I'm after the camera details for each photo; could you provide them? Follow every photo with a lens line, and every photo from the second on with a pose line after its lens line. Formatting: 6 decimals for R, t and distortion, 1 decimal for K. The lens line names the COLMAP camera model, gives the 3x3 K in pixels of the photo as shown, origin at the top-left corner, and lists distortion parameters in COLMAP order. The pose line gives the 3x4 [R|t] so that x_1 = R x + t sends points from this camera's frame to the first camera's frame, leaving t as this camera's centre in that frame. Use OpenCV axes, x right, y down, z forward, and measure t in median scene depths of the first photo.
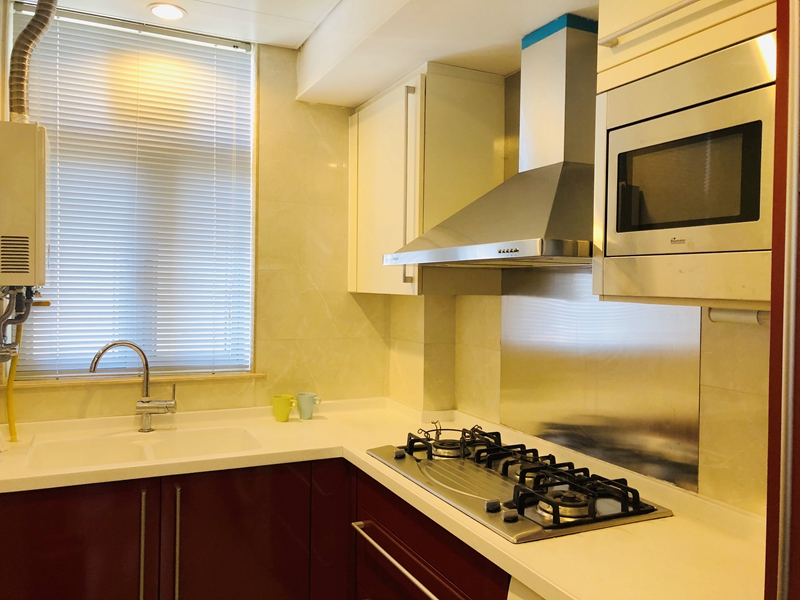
lens RADIAL K [[651.6, 0, 396.9], [0, 651.6, 288.4], [0, 0, 1]] dist [0.055098, -0.073927]
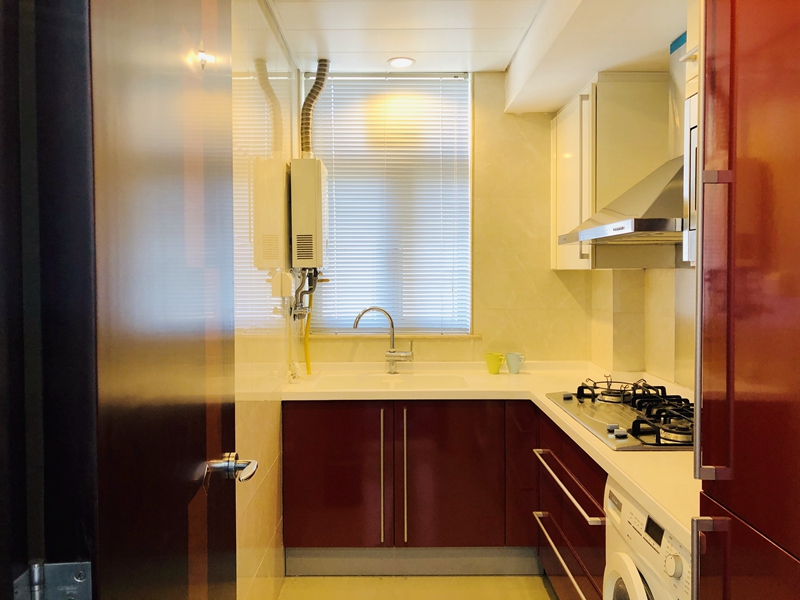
lens RADIAL K [[651.6, 0, 396.9], [0, 651.6, 288.4], [0, 0, 1]] dist [0.055098, -0.073927]
pose [[0.906034, -0.008541, -0.423118, 0.198979], [0.016781, 0.999735, 0.015753, 0.018871], [0.422872, -0.021373, 0.905937, -0.219186]]
